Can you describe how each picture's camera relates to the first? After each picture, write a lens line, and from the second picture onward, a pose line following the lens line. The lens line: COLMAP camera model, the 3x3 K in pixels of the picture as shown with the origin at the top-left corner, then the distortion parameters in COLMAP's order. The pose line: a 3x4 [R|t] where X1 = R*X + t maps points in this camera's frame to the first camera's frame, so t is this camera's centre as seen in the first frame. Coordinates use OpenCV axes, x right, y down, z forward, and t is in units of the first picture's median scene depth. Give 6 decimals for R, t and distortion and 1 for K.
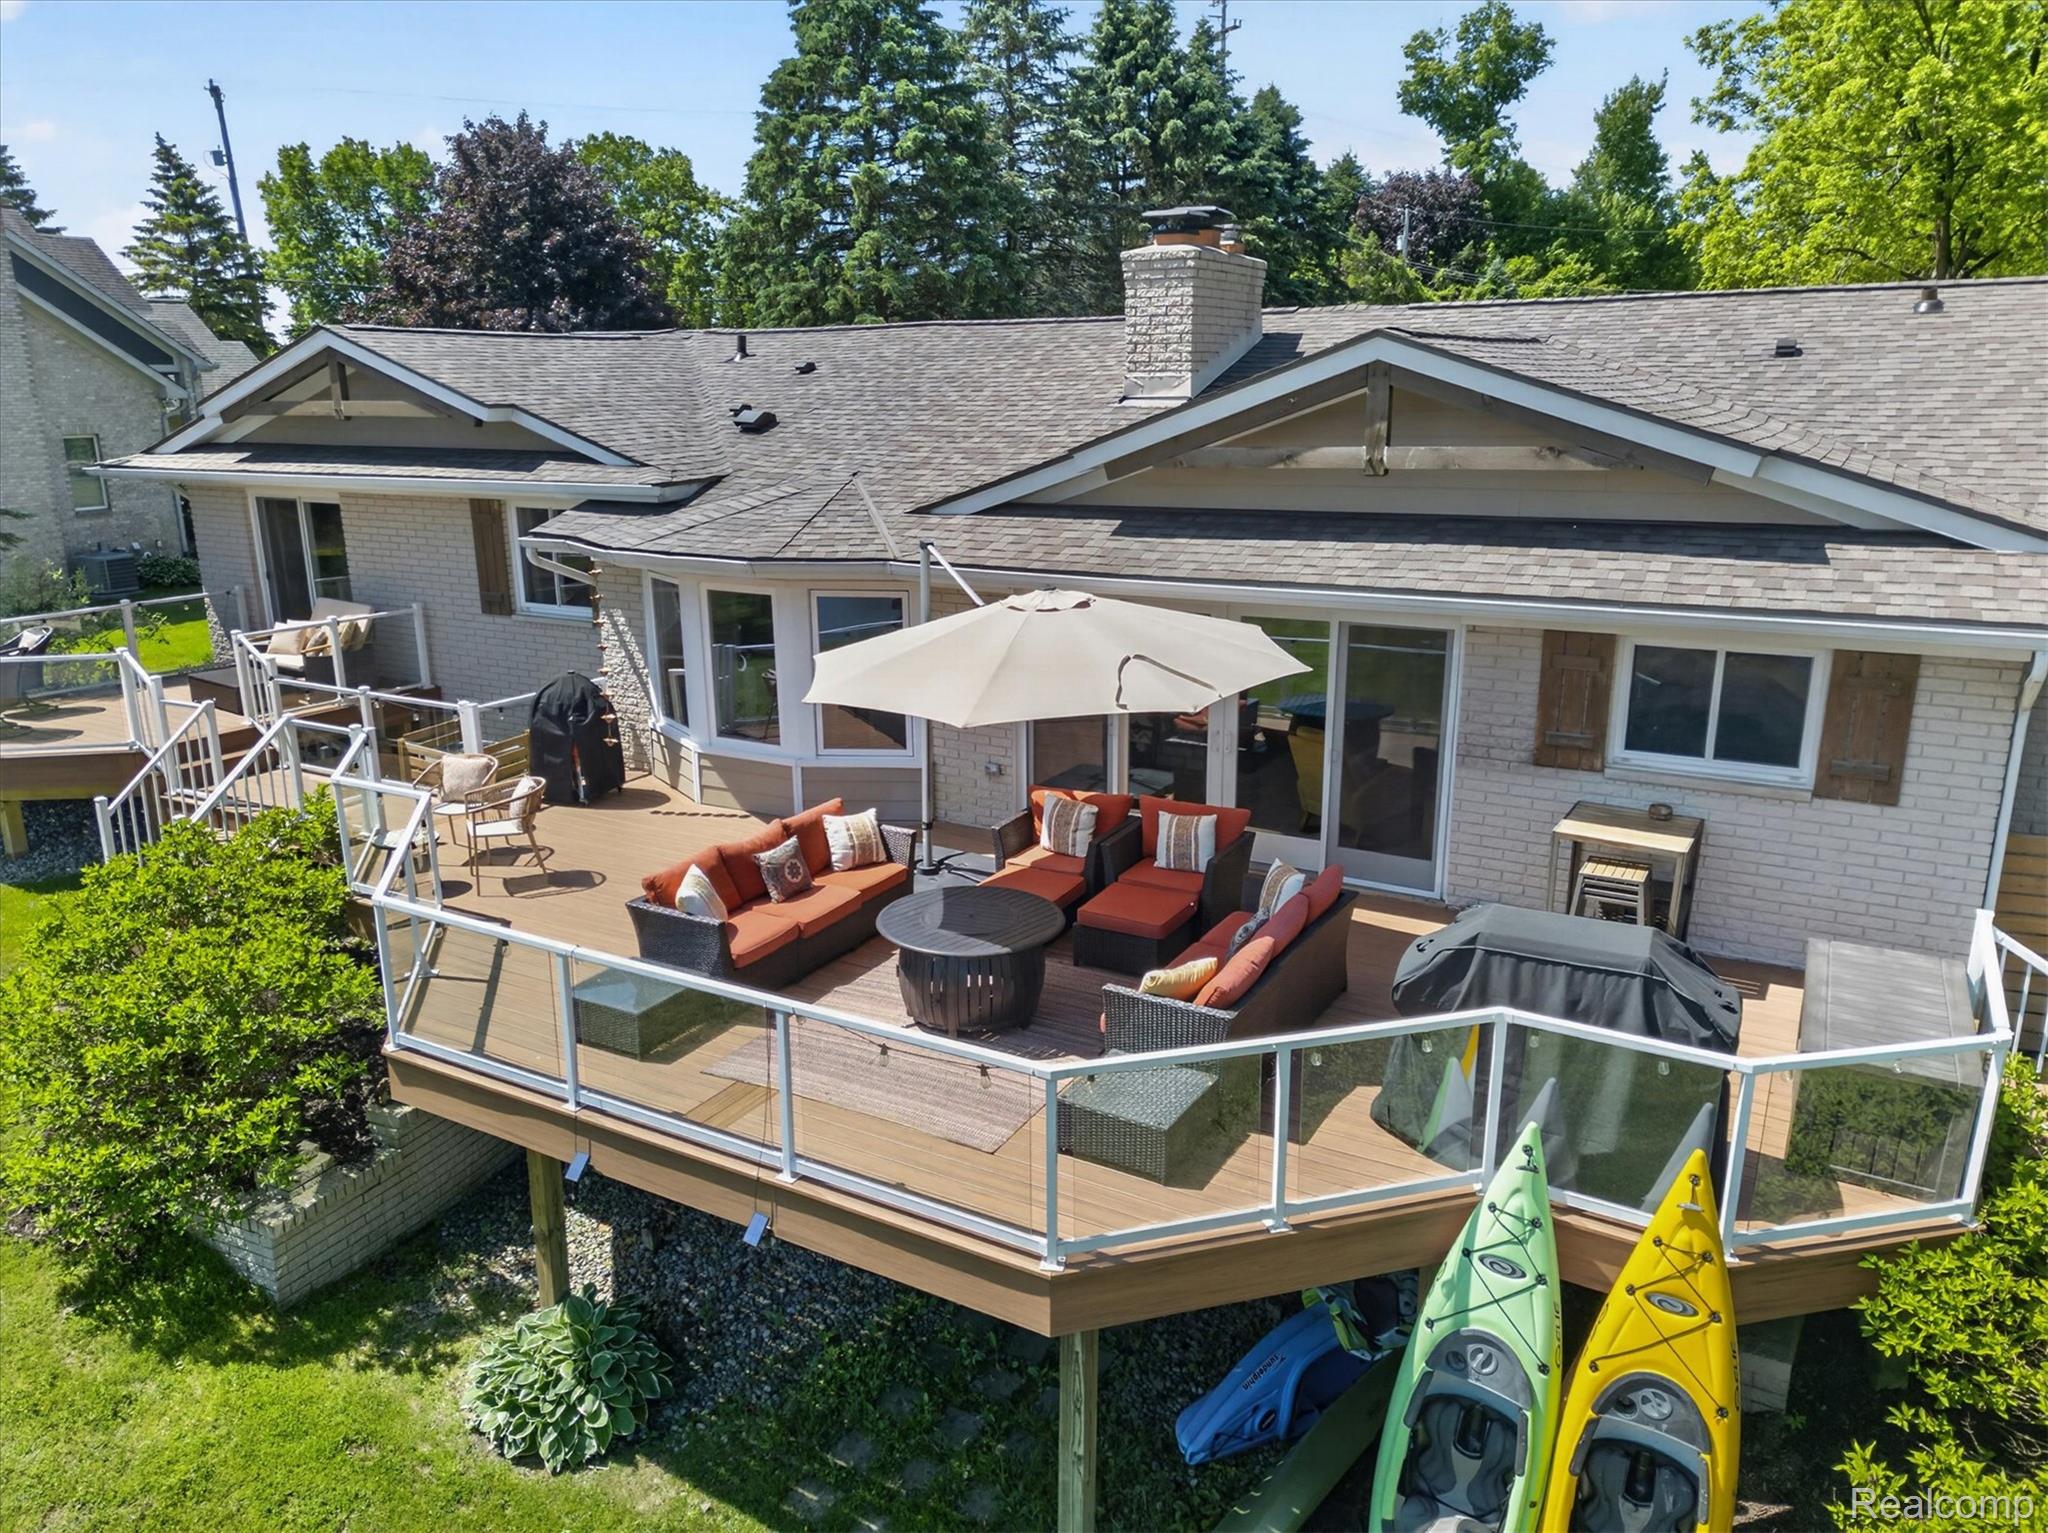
lens RADIAL K [[1404.5, 0, 1028.2], [0, 1404.5, 769.6], [0, 0, 1]] dist [0.056087, -0.029747]
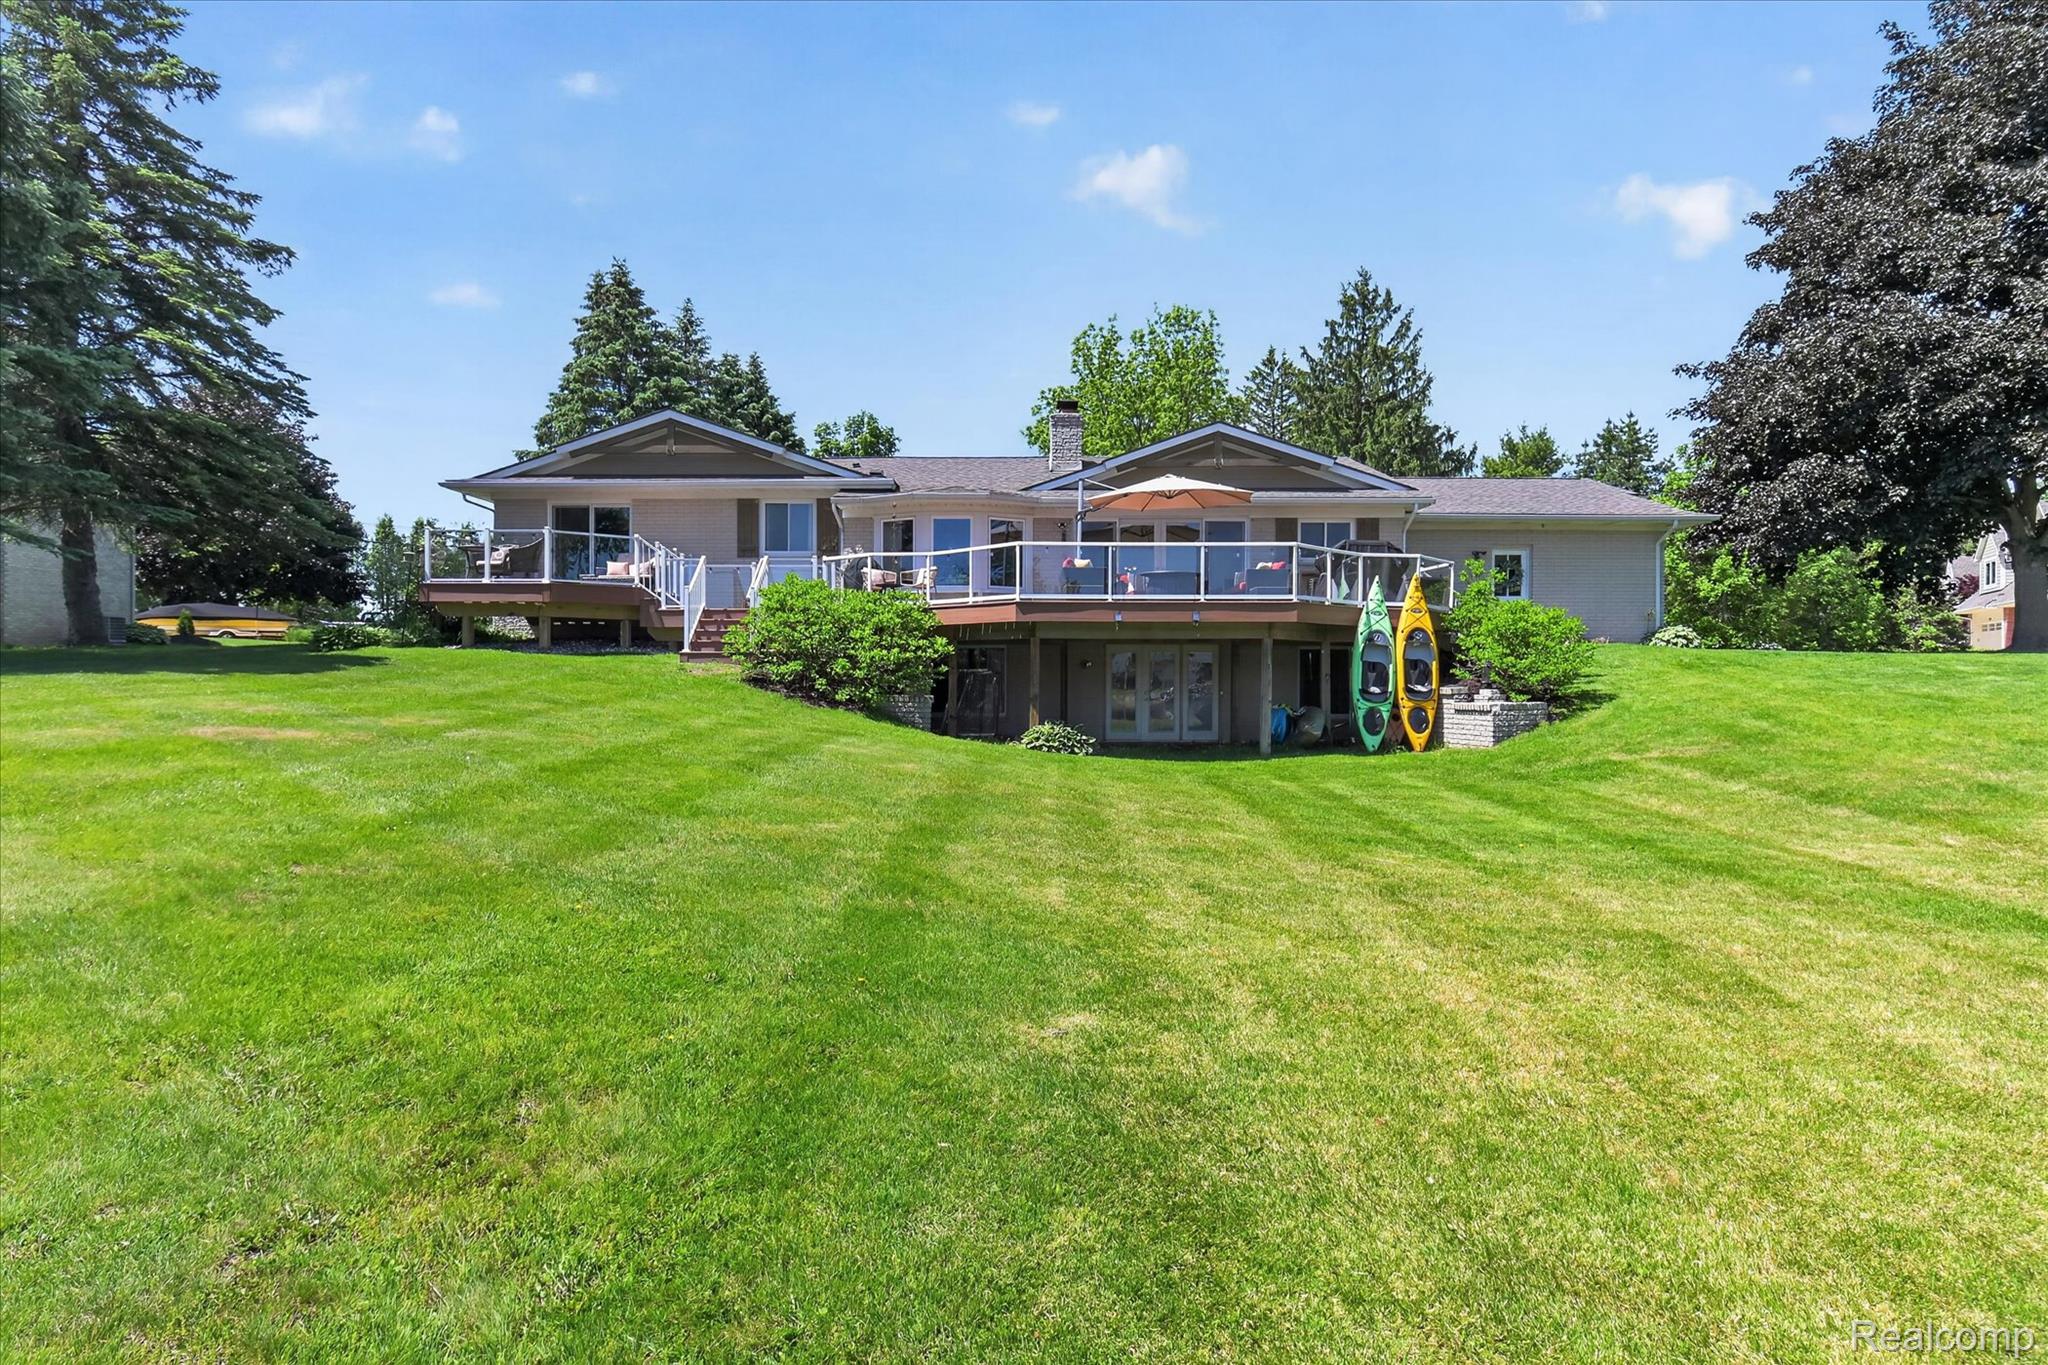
lens RADIAL K [[1068.7, 0, 1018.0], [0, 1068.7, 687.0], [0, 0, 1]] dist [0.002960, 0.003013]
pose [[0.870788, 0.006250, 0.491618, -0.429252], [0.118269, 0.967895, -0.221791, 0.239600], [-0.477221, 0.251276, 0.842093, -0.202046]]
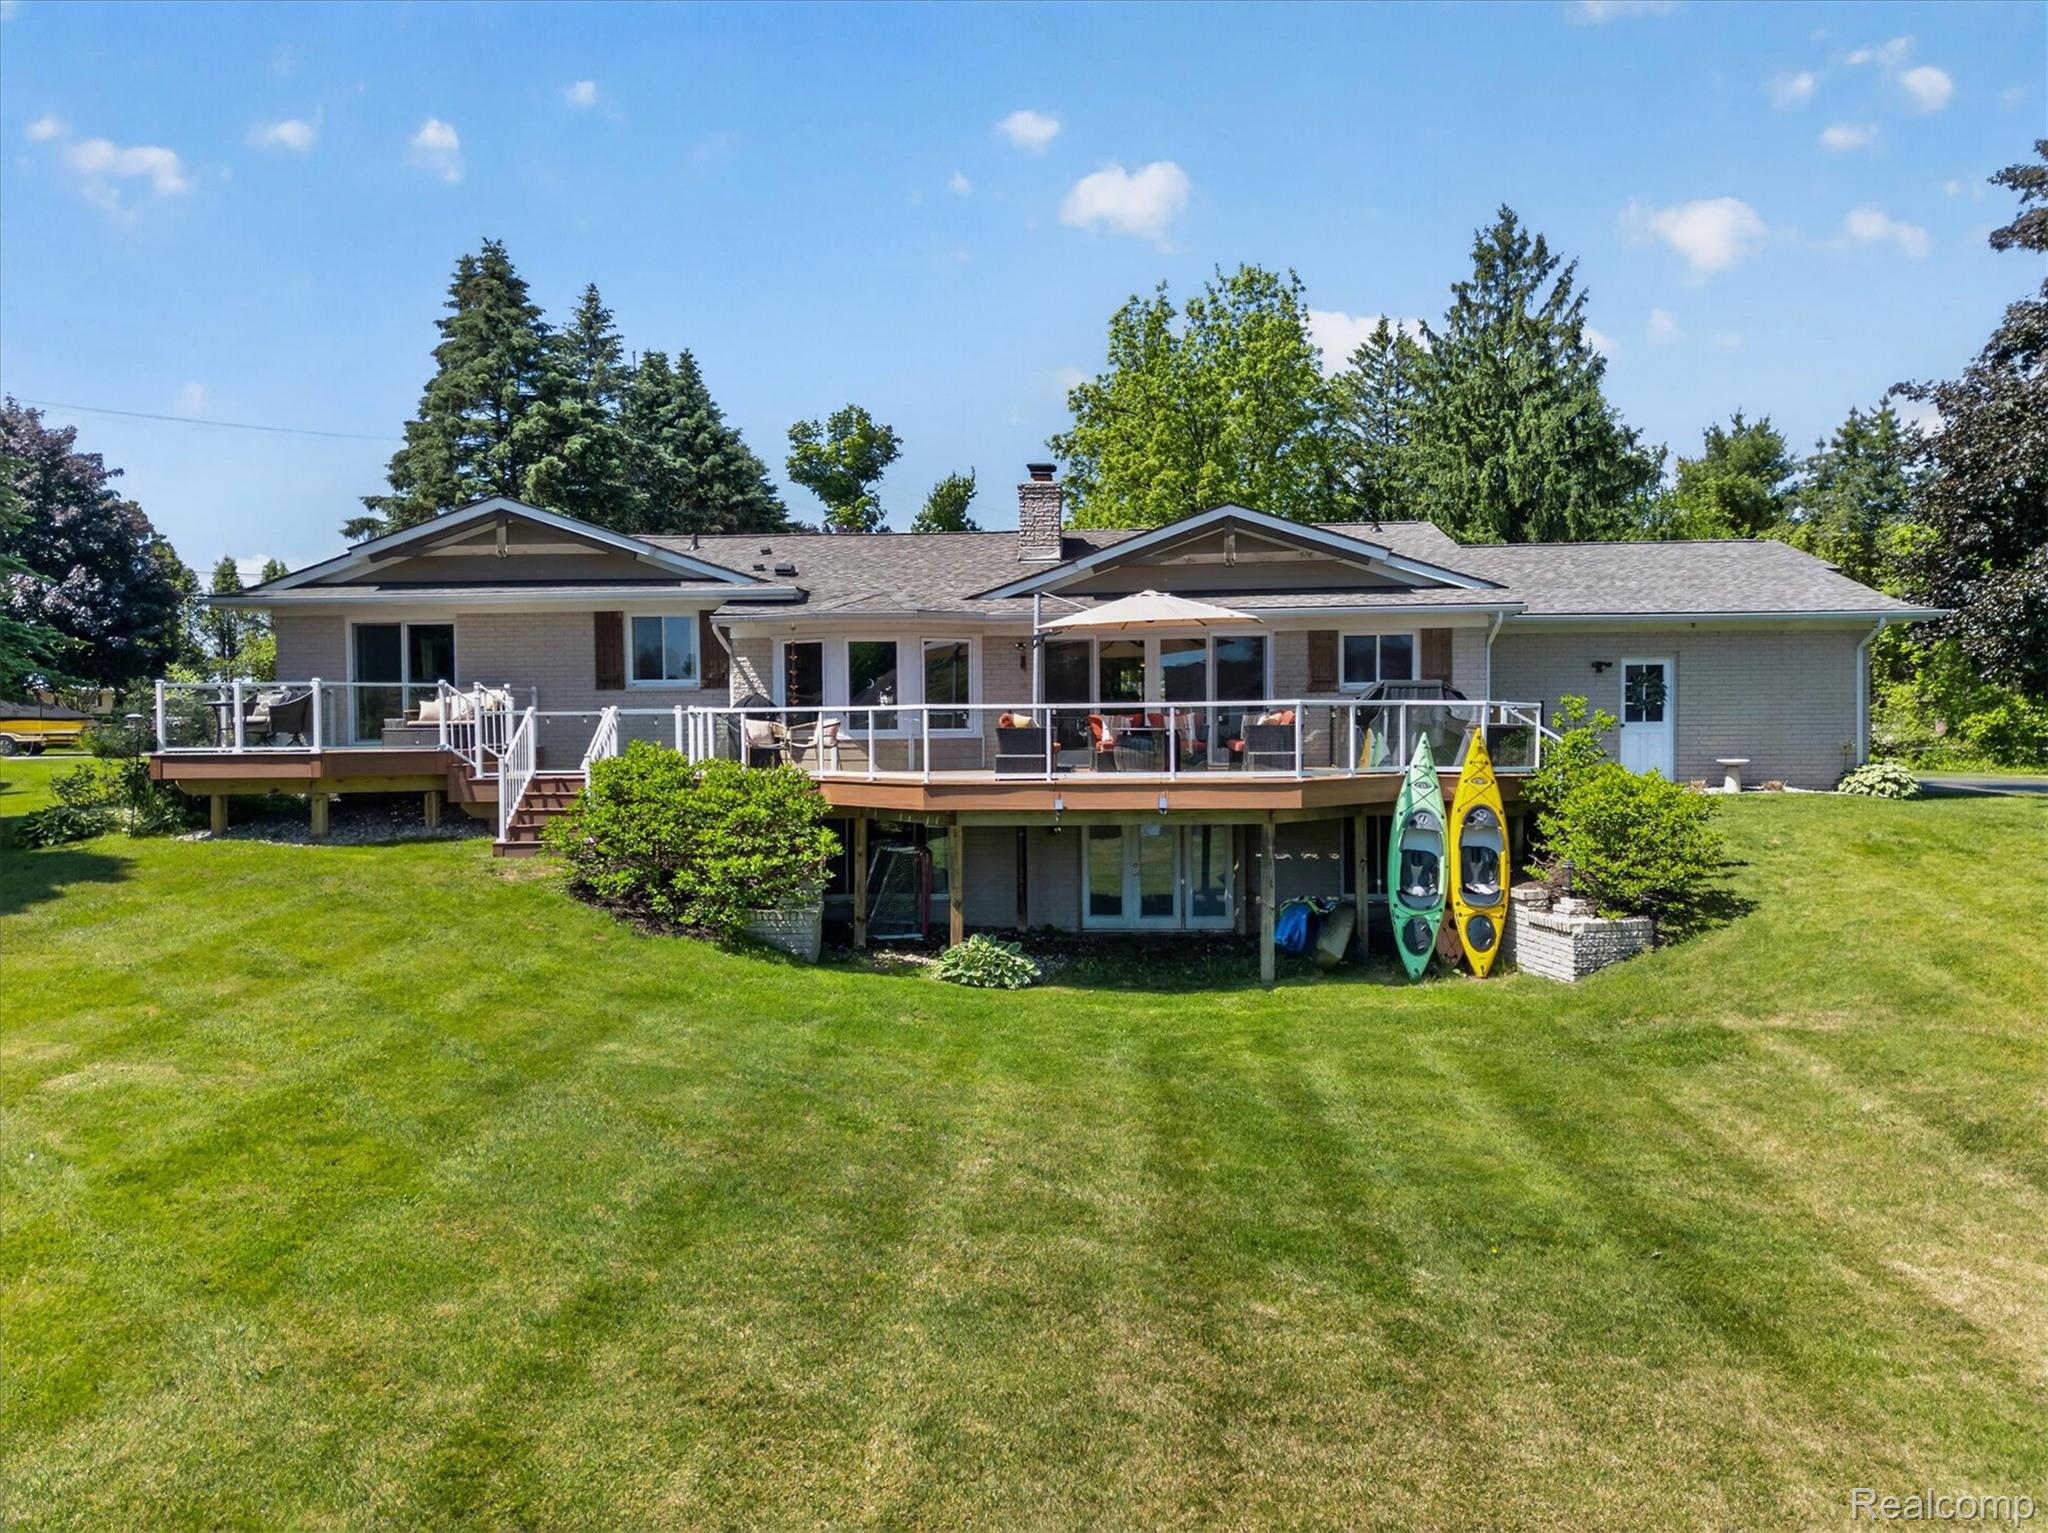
lens RADIAL K [[1404.5, 0, 1013.8], [0, 1404.5, 765.2], [0, 0, 1]] dist [0.056087, -0.029747]
pose [[0.894071, -0.011426, 0.447780, -0.364333], [0.119045, 0.969784, -0.212949, 0.181746], [-0.431817, 0.243698, 0.868416, -0.238449]]
